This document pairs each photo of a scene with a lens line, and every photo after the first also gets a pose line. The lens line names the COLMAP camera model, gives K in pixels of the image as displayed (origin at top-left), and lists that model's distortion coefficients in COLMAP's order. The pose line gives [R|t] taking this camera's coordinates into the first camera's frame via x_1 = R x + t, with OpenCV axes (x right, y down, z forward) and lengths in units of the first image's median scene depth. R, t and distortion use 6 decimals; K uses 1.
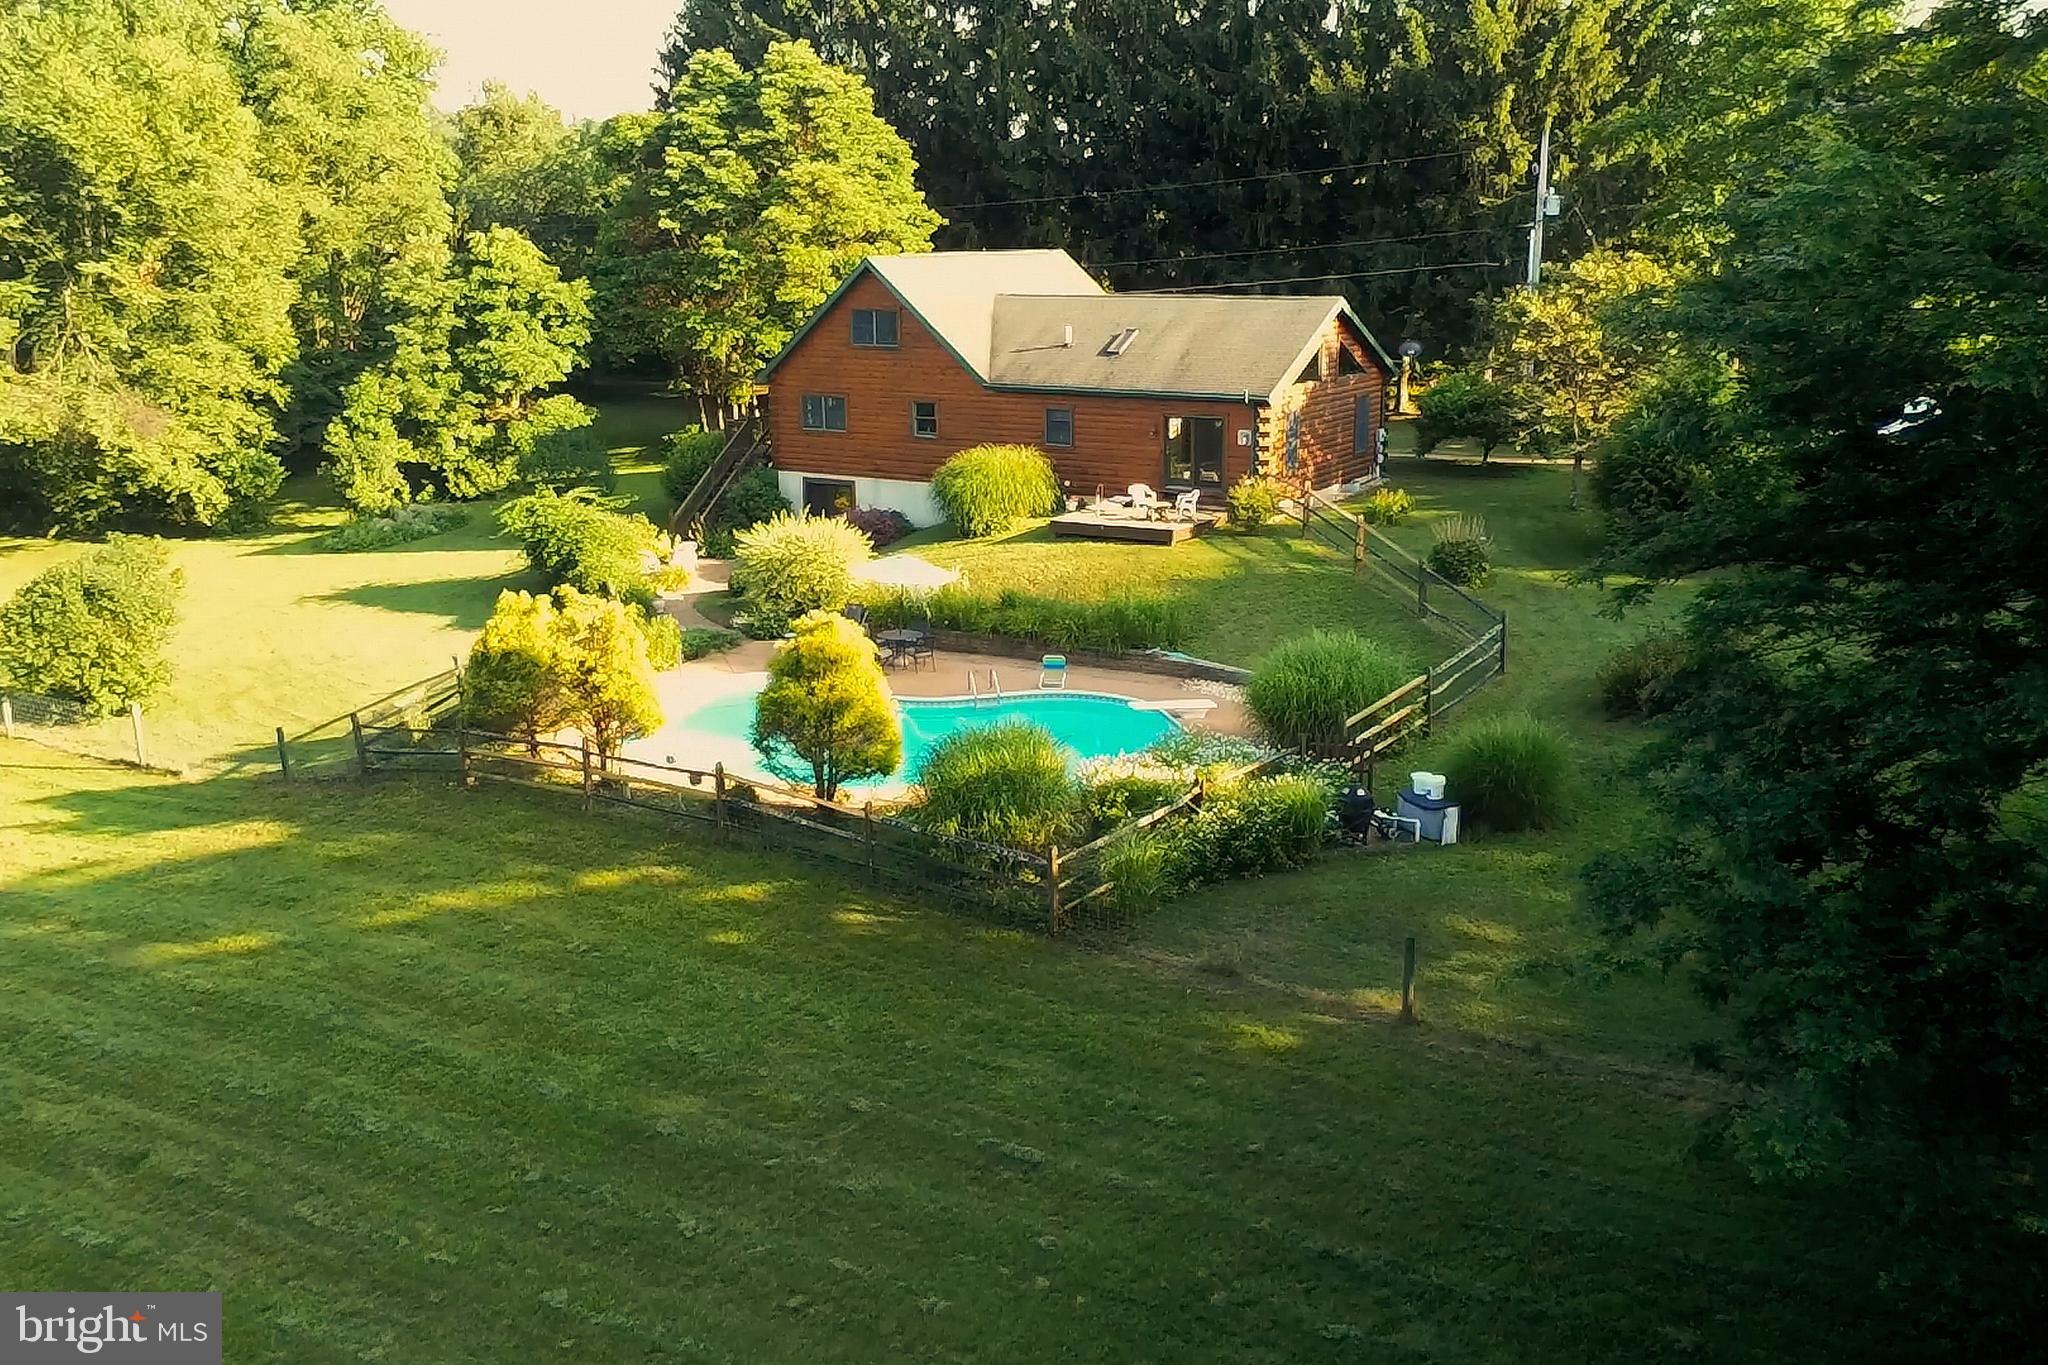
lens RADIAL K [[1802.3, 0, 1027.8], [0, 1802.3, 693.9], [0, 0, 1]] dist [0.006762, -0.000376]
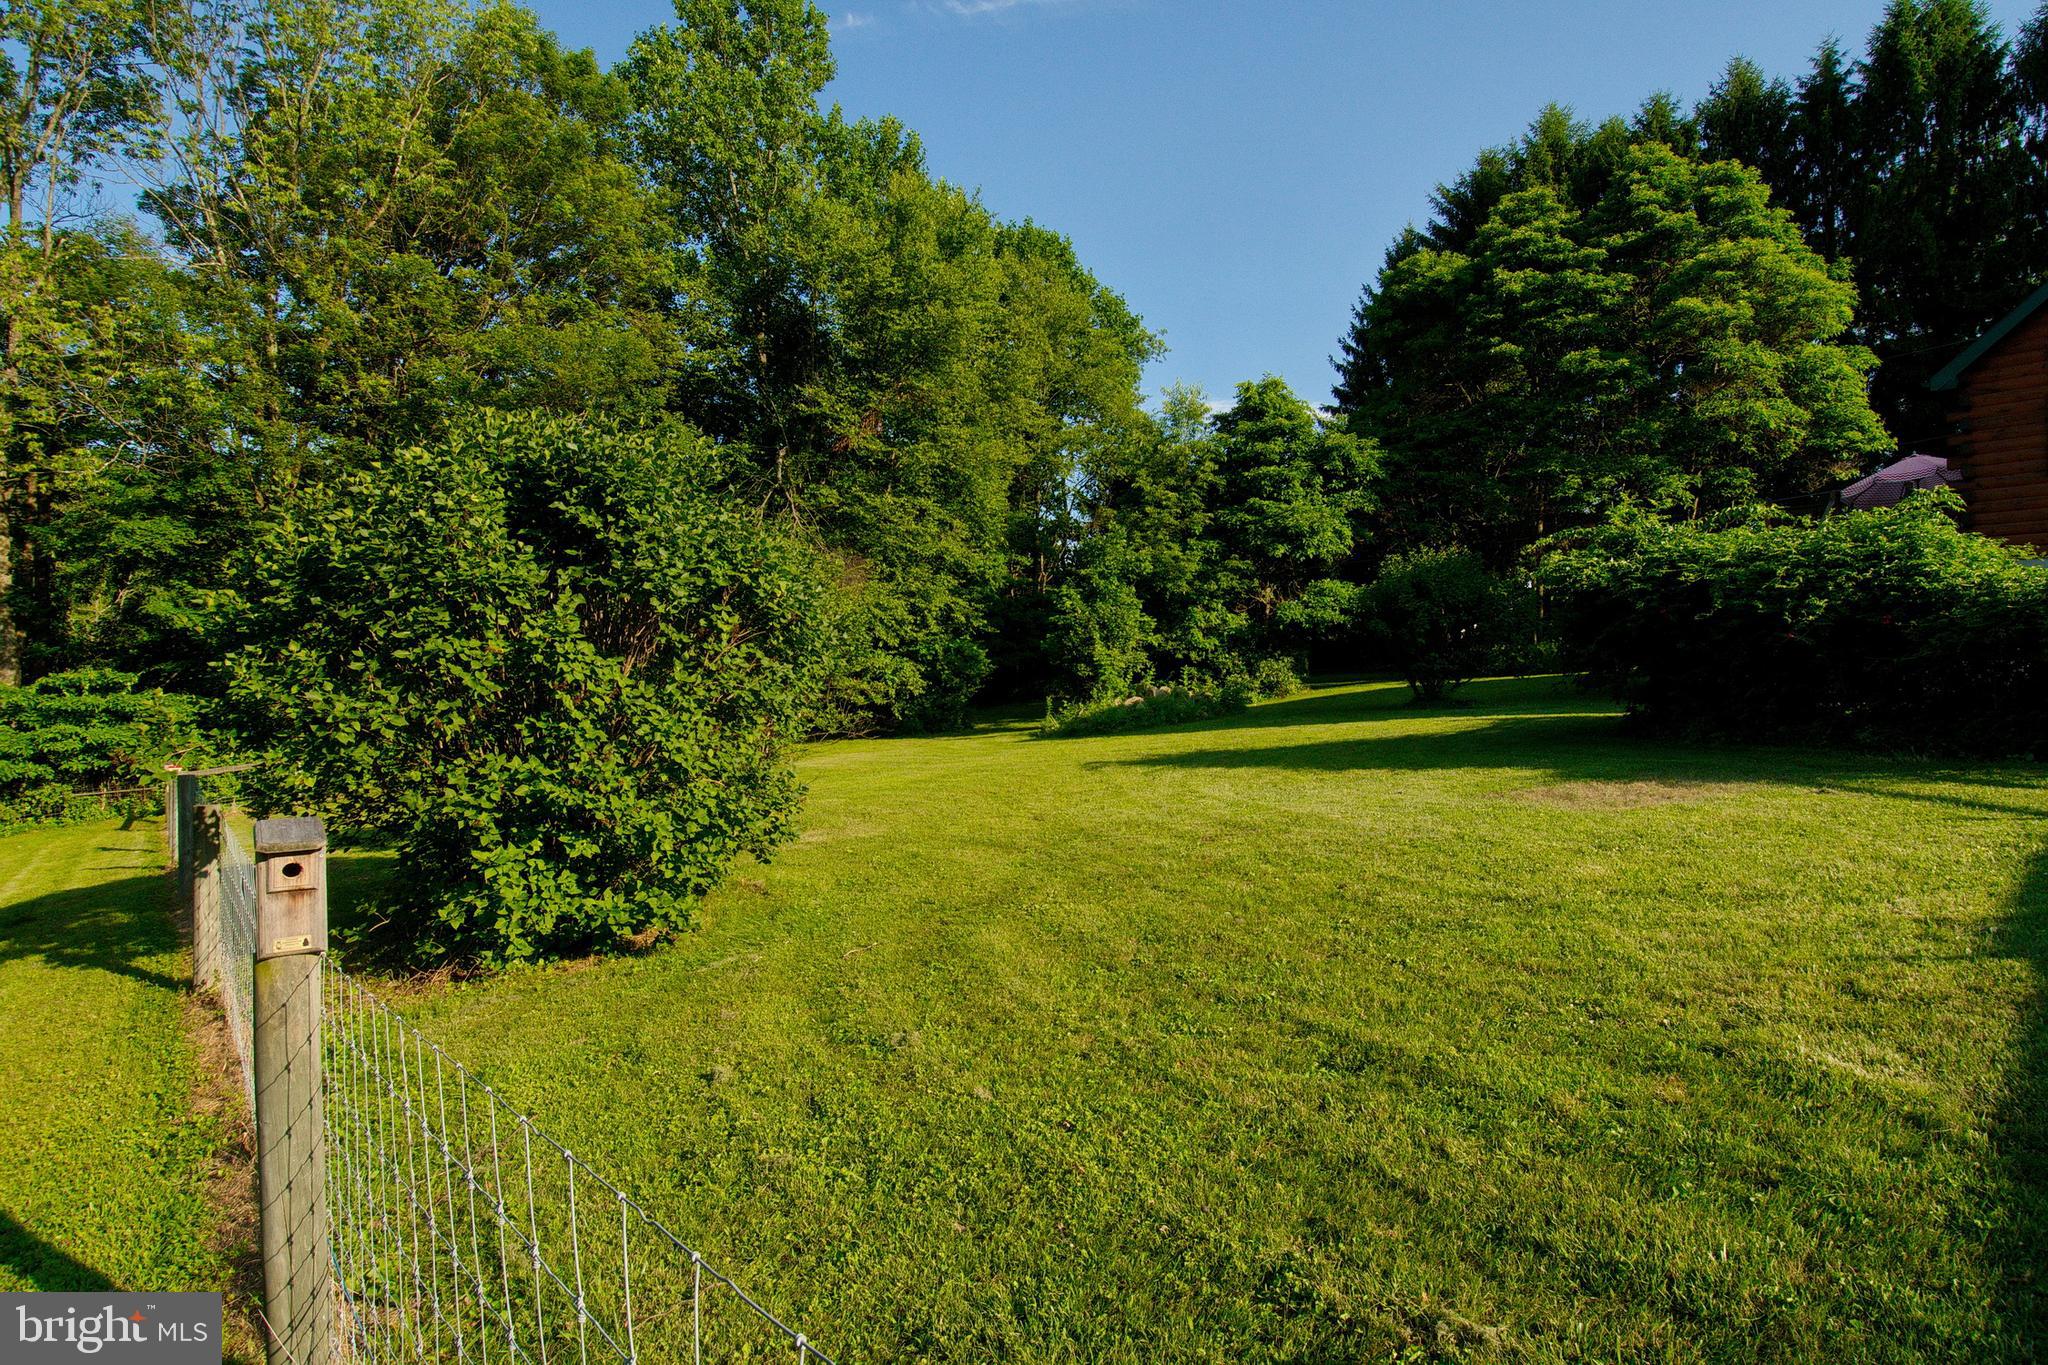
lens RADIAL K [[1074.9, 0, 1029.9], [0, 1074.9, 677.7], [0, 0, 1]] dist [0.039355, -0.034559]
pose [[0.956970, 0.011566, -0.289957, -0.300948], [-0.088801, 0.962943, -0.254666, 0.005911], [0.276267, 0.269456, 0.922534, 0.660815]]
